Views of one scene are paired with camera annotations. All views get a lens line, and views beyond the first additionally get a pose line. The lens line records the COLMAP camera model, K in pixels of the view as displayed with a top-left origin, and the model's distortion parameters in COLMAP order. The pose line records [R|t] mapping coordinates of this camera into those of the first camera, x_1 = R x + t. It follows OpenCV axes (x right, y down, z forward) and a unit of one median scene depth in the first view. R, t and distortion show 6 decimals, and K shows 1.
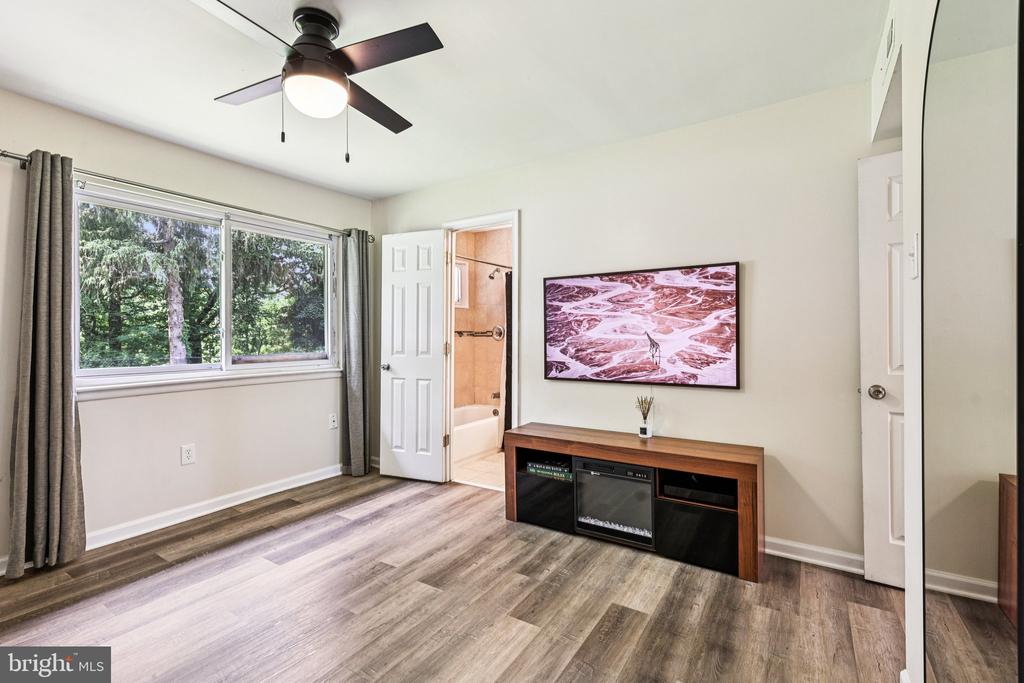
lens RADIAL K [[456.7, 0, 508.3], [0, 456.7, 339.8], [0, 0, 1]] dist [0.003498, -0.000391]
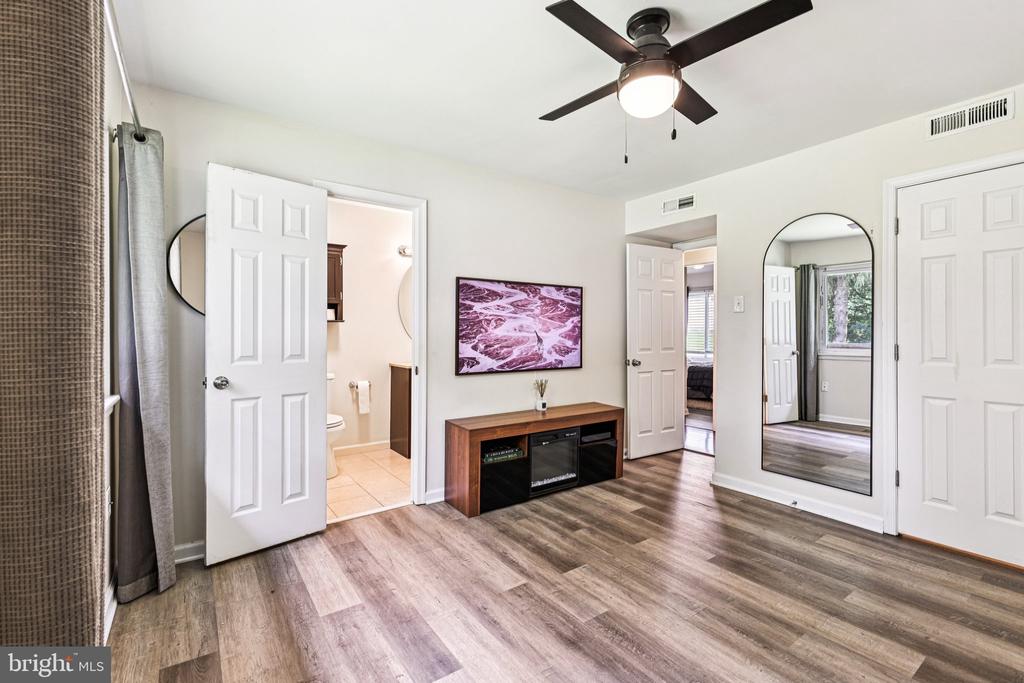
lens RADIAL K [[456.7, 0, 508.2], [0, 456.7, 335.4], [0, 0, 1]] dist [0.003498, -0.000391]
pose [[0.378404, -0.000499, 0.925640, -0.946224], [0.002193, 0.999998, -0.000358, -0.003656], [-0.925638, 0.002165, 0.378404, 0.577554]]
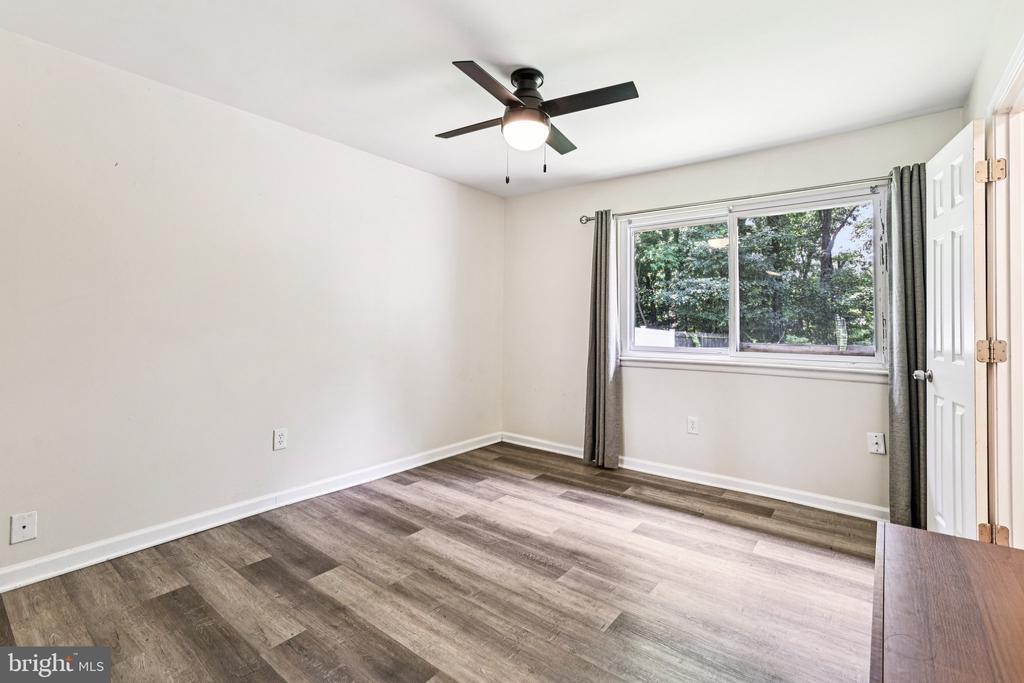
lens RADIAL K [[456.7, 0, 514.0], [0, 456.7, 317.2], [0, 0, 1]] dist [0.003498, -0.000391]
pose [[-0.084070, -0.015459, -0.996340, 0.533705], [-0.012837, 0.999813, -0.014430, -0.001873], [0.996377, 0.011576, -0.084253, 0.690011]]
